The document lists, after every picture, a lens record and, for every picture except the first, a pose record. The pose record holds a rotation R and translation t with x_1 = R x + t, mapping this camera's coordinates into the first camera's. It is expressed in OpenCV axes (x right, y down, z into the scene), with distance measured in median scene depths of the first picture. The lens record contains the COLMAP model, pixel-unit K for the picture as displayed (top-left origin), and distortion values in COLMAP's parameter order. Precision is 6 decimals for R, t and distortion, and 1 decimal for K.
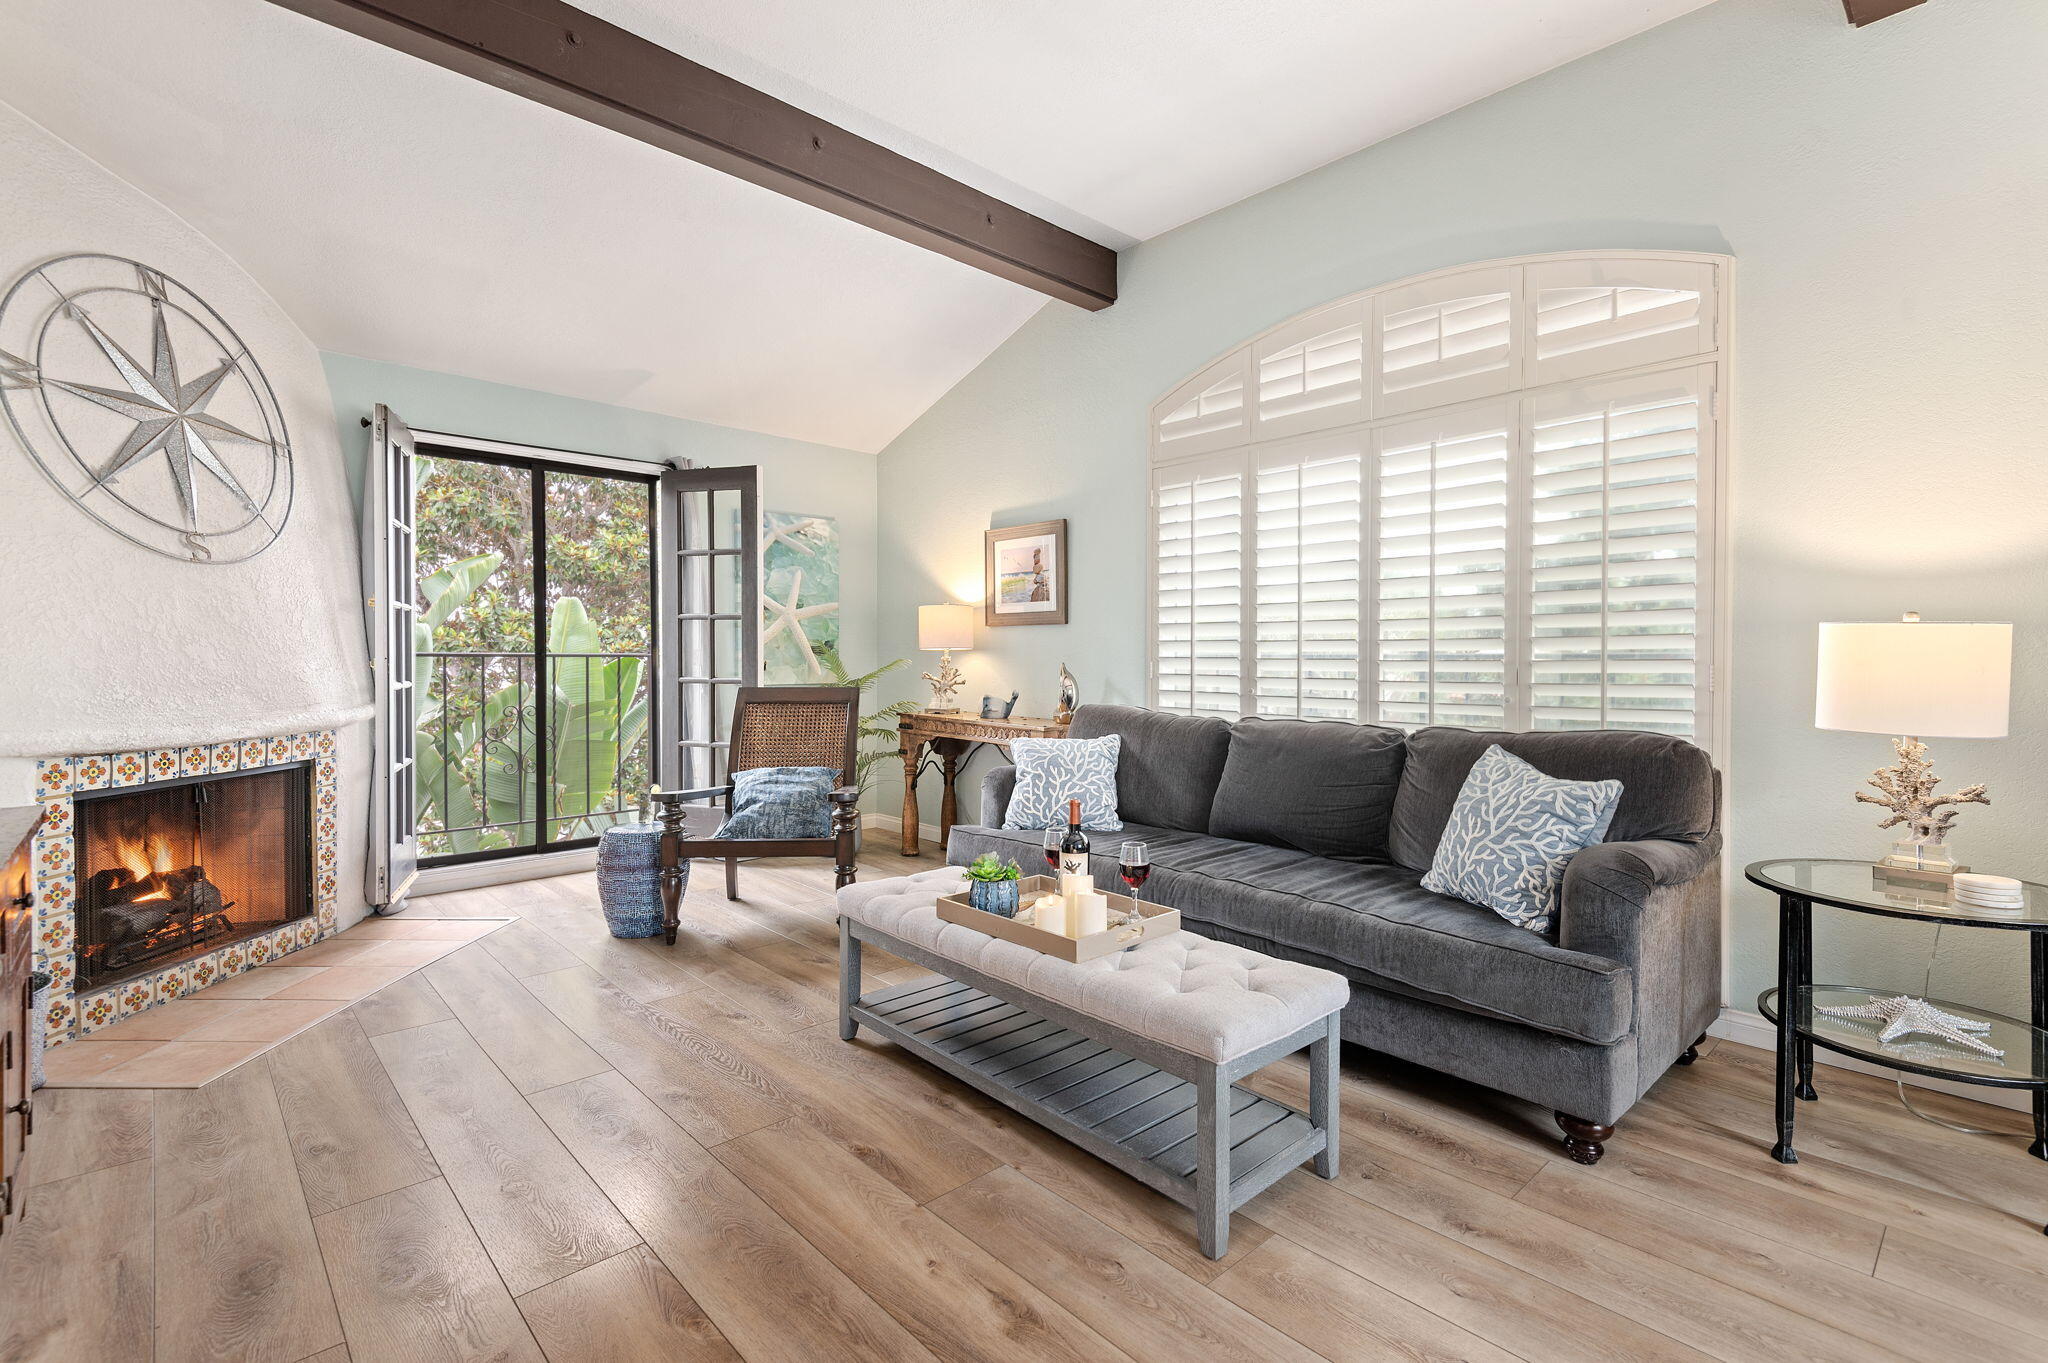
lens RADIAL K [[889.6, 0, 1024.0], [0, 889.6, 681.5], [0, 0, 1]] dist [0.019598, -0.000060]
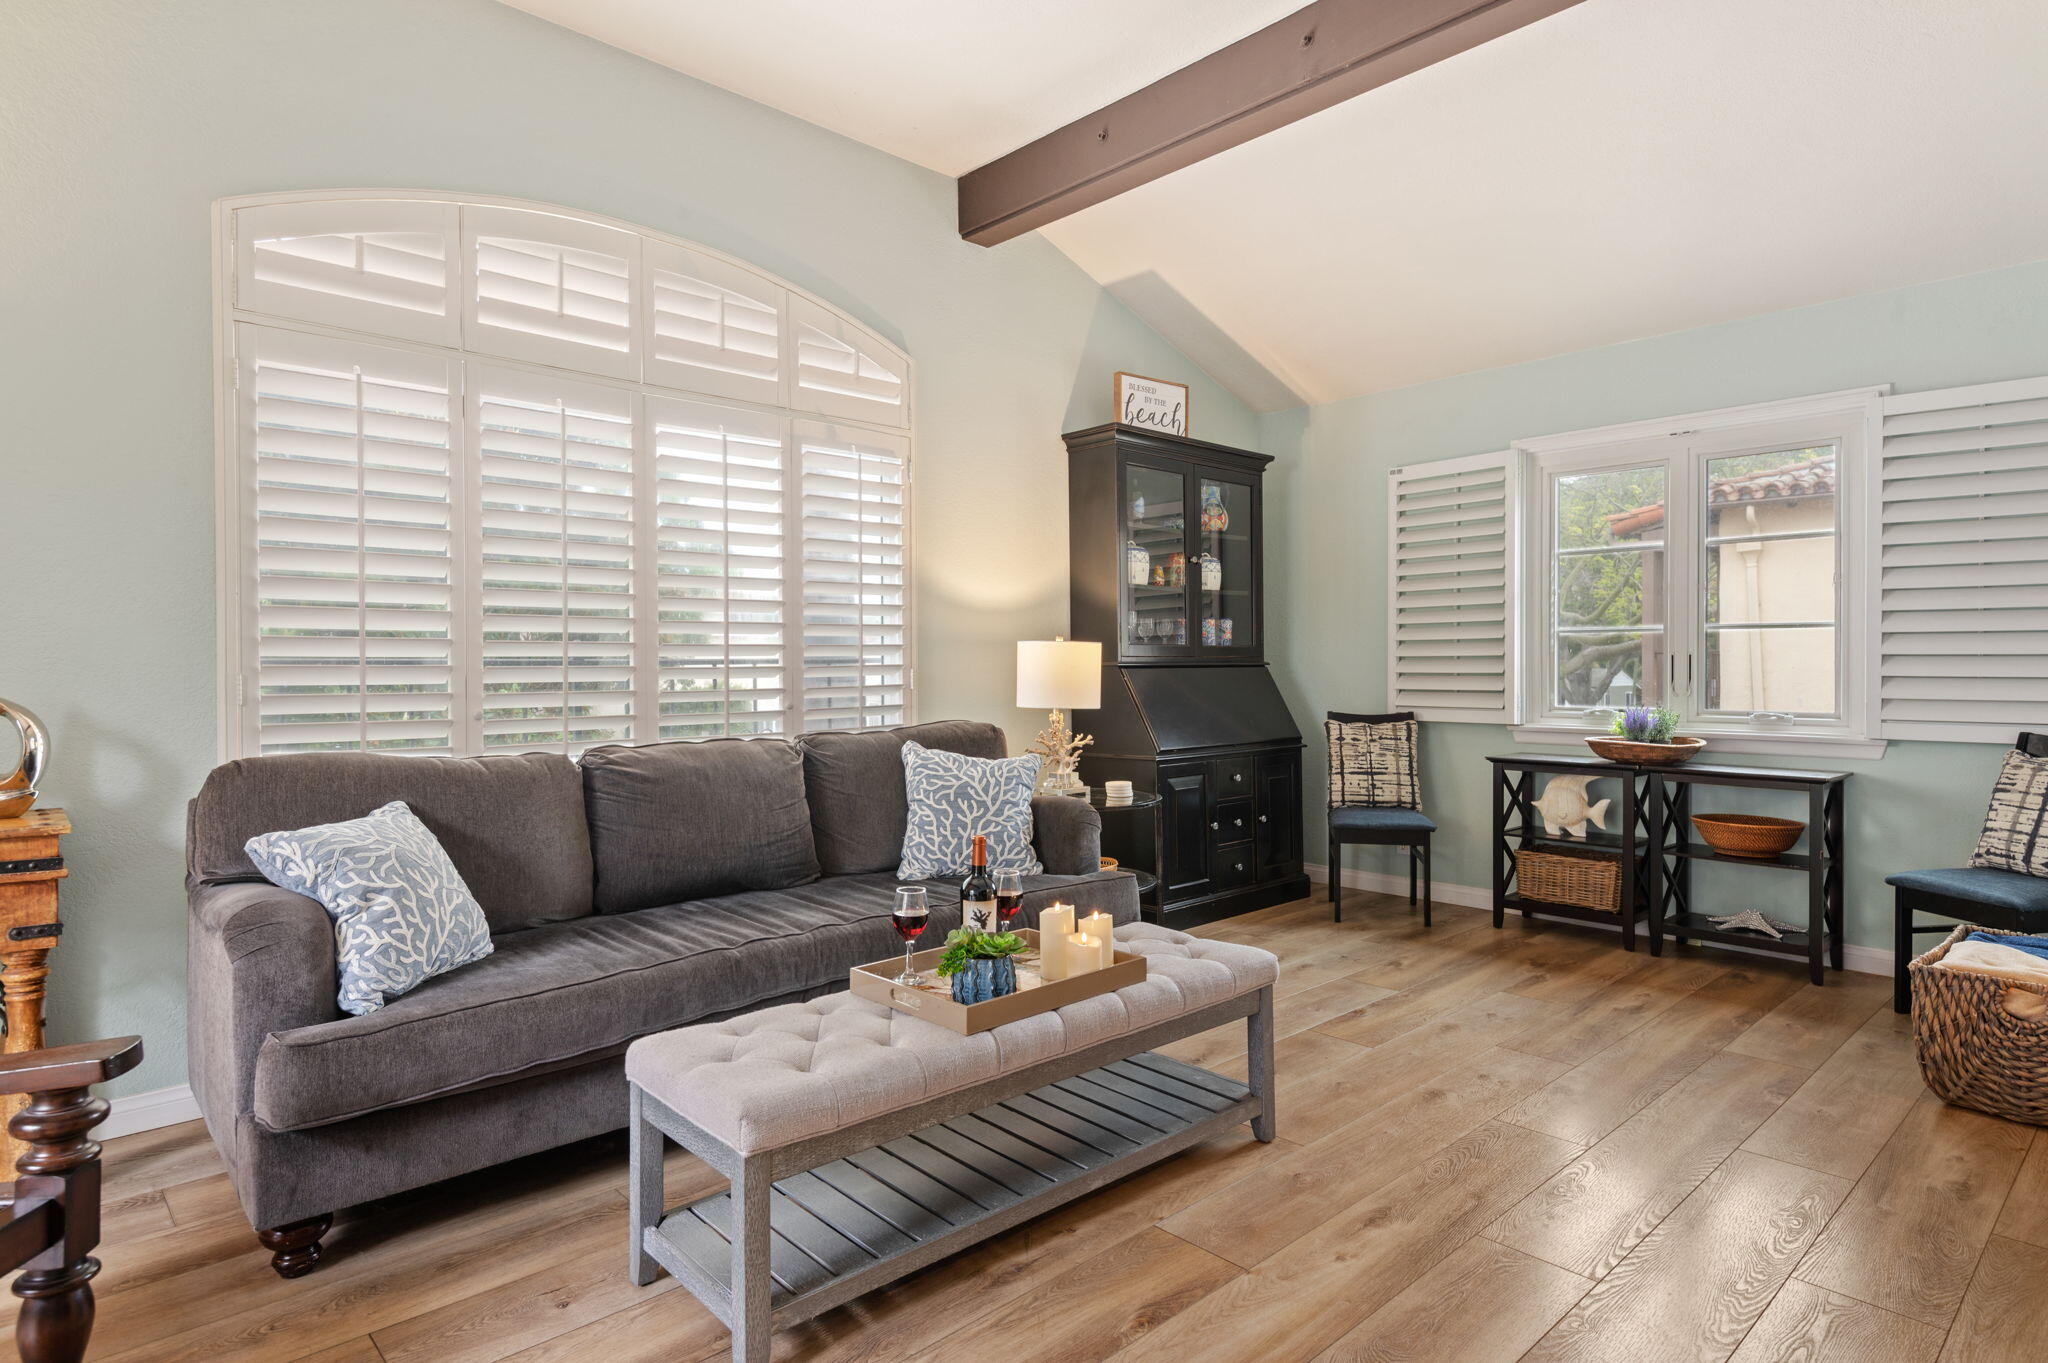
lens RADIAL K [[1101.7, 0, 1033.1], [0, 1101.7, 650.3], [0, 0, 1]] dist [0.031030, -0.017583]
pose [[0.020732, 0.011183, 0.999723, -0.968574], [0.025646, 0.999602, -0.011714, -0.025441], [-0.999456, 0.025882, 0.020437, 0.915411]]
